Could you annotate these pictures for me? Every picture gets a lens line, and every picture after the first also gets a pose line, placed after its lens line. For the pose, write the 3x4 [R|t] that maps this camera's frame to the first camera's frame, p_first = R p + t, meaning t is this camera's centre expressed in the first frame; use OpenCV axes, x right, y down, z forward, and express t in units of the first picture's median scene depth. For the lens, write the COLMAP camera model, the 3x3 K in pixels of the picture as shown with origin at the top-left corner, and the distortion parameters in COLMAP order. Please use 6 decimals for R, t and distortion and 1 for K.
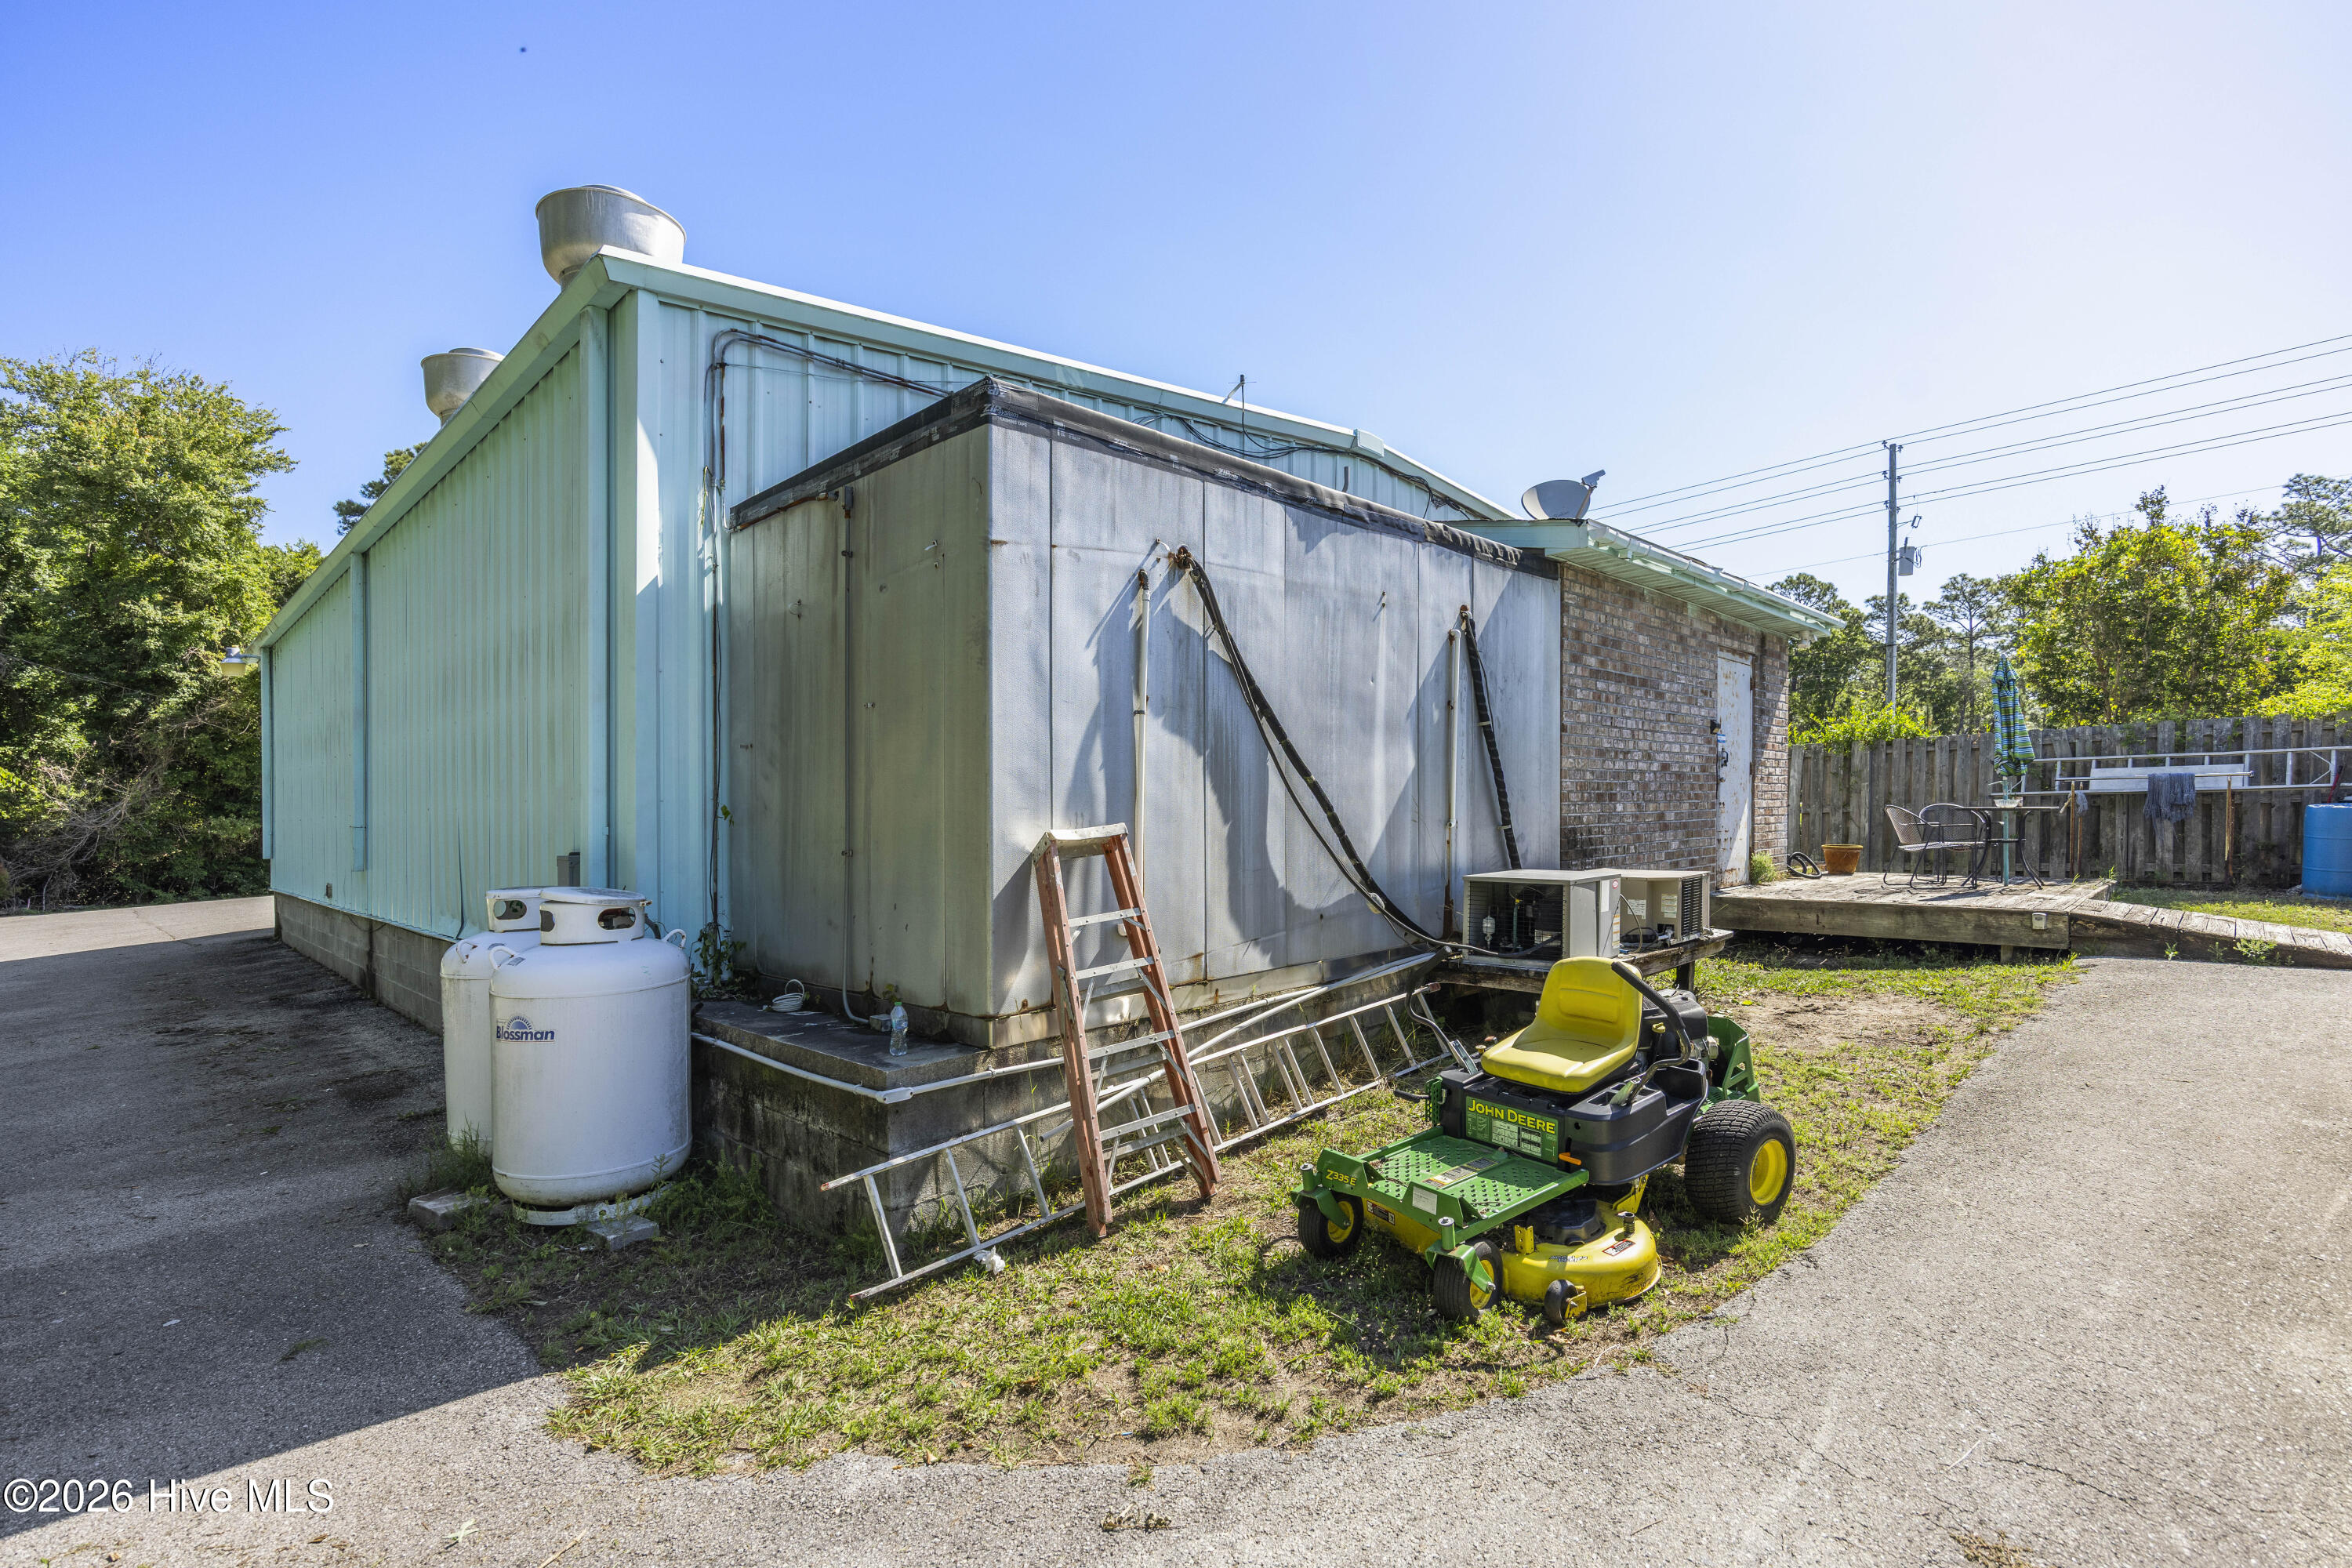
lens RADIAL K [[1135.6, 0, 1176.2], [0, 1135.6, 866.3], [0, 0, 1]] dist [0.001019, 0.000237]
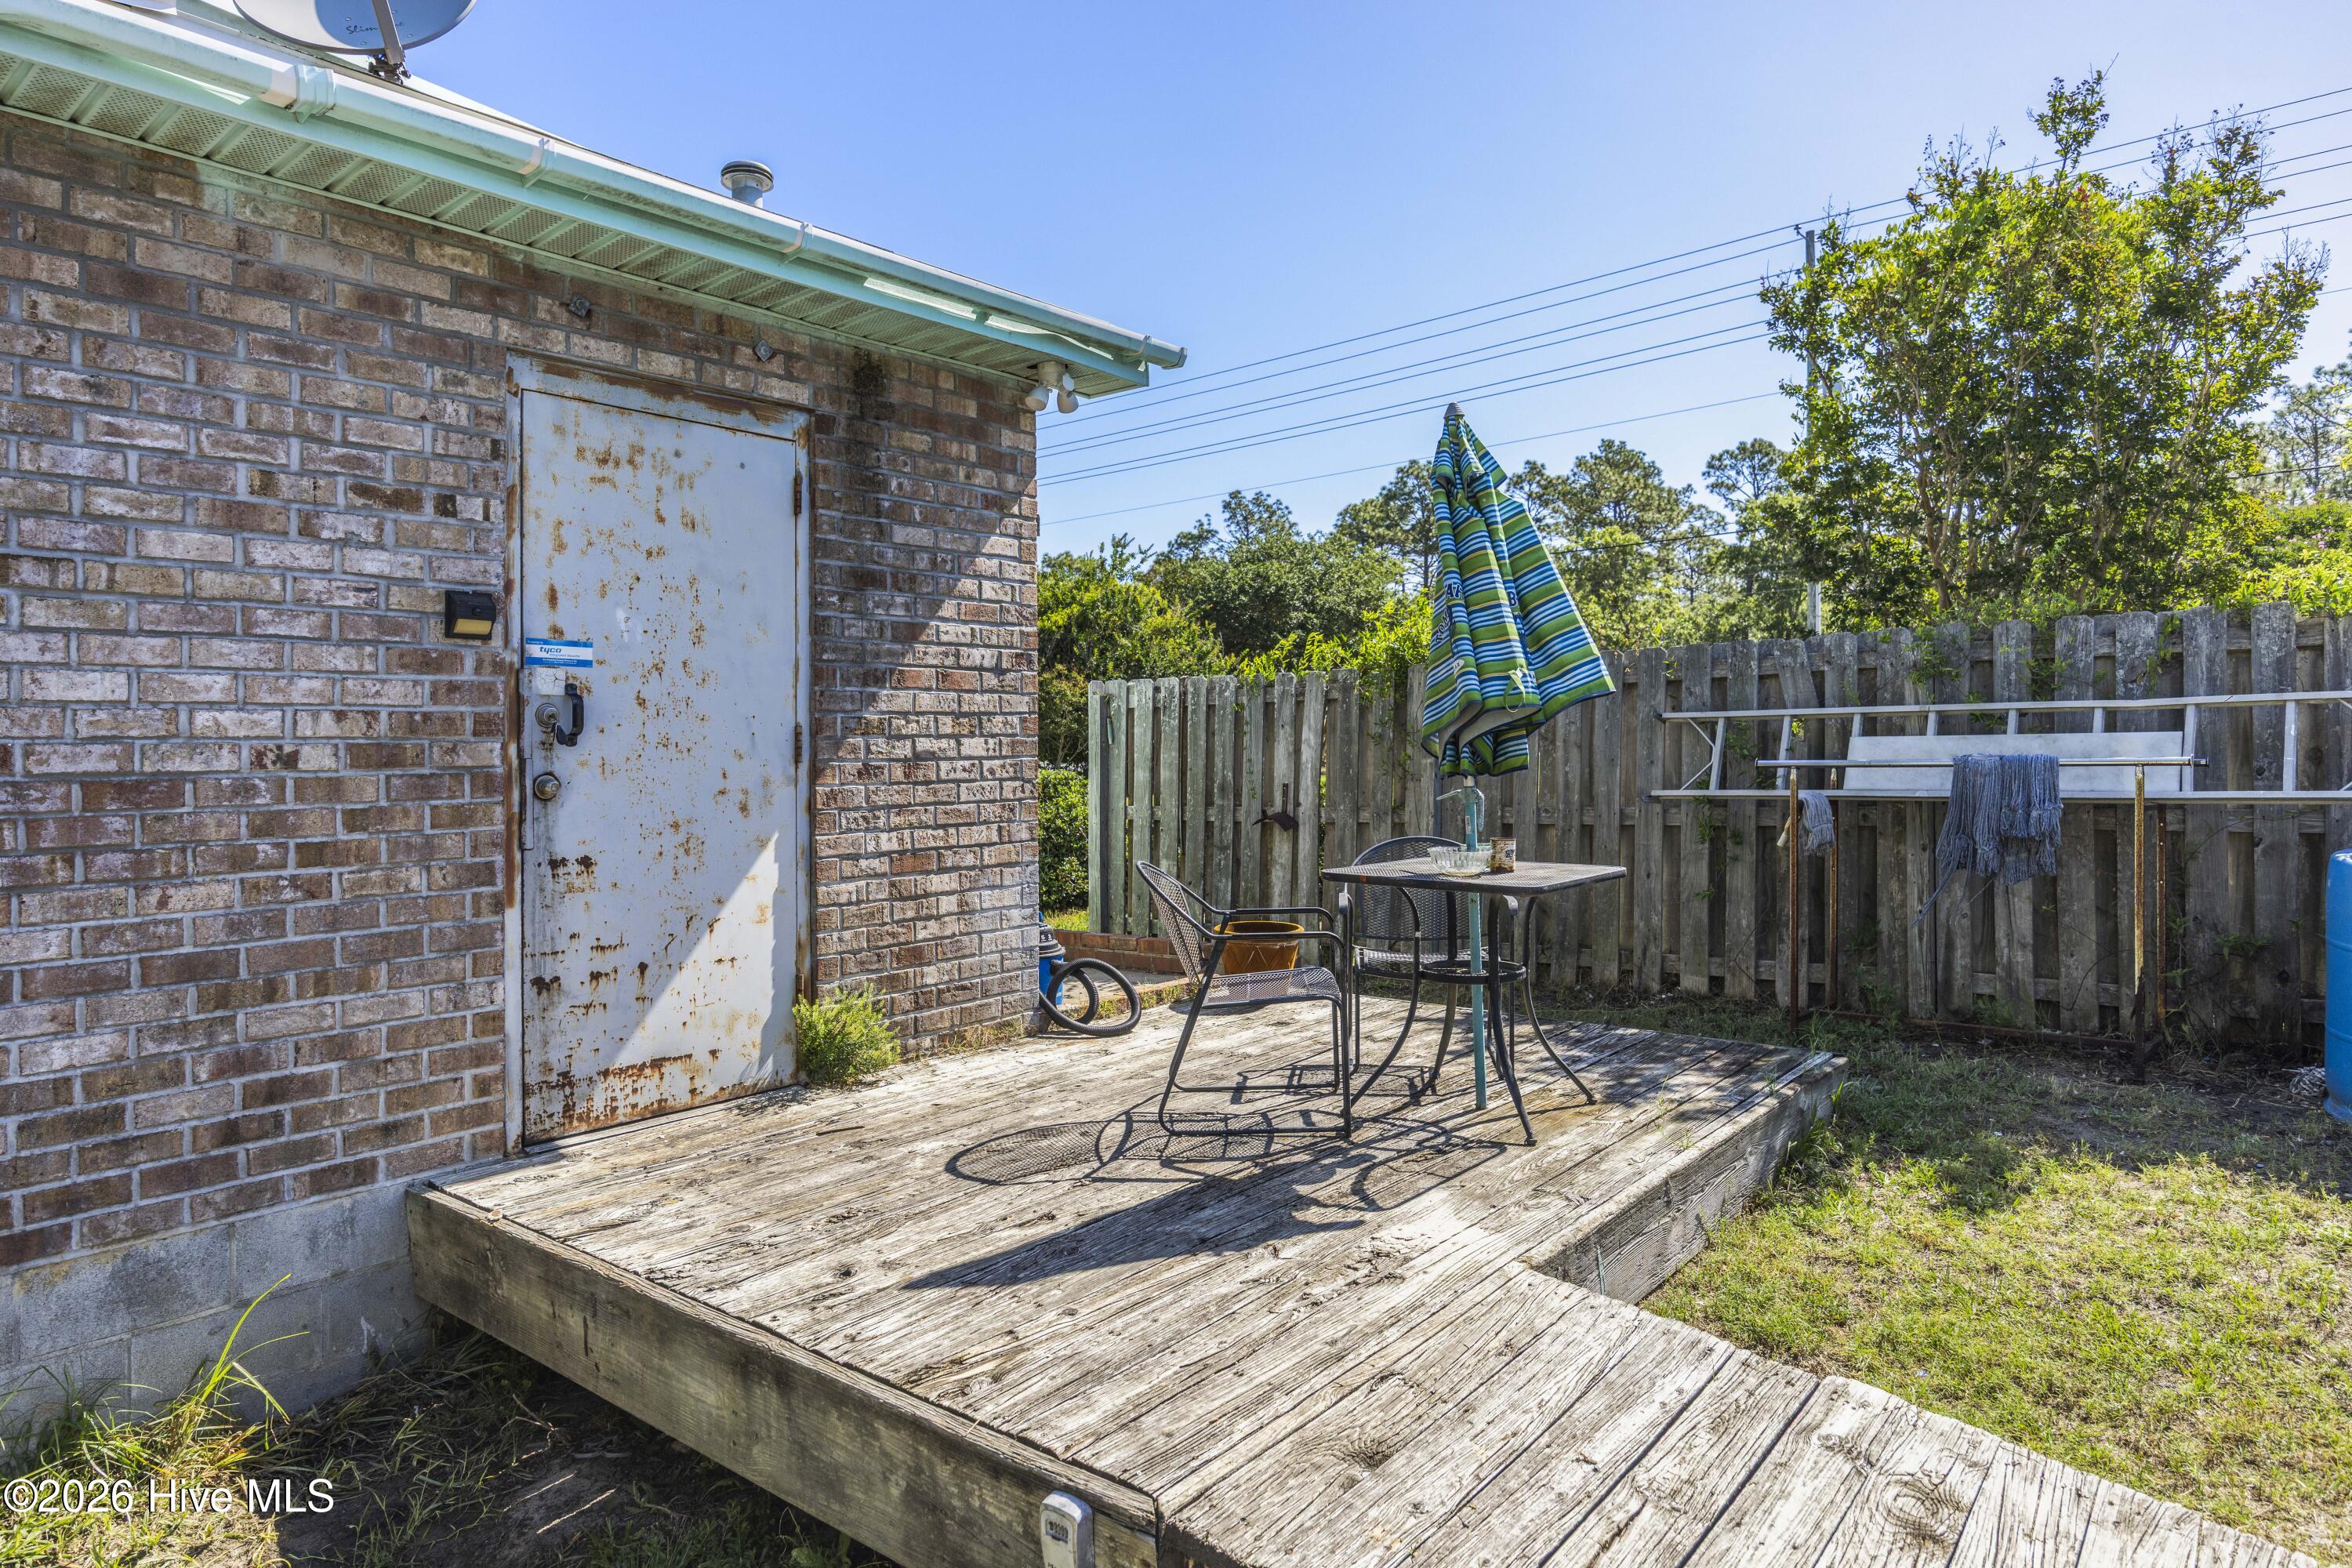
lens RADIAL K [[1444.1, 0, 1176.0], [0, 1444.1, 784.0], [0, 0, 1]] dist [0.015601, 0.000499]
pose [[0.996675, -0.000230, 0.081482, 0.553921], [0.002115, 0.999732, -0.023050, -0.061031], [-0.081455, 0.023146, 0.996408, 0.532977]]
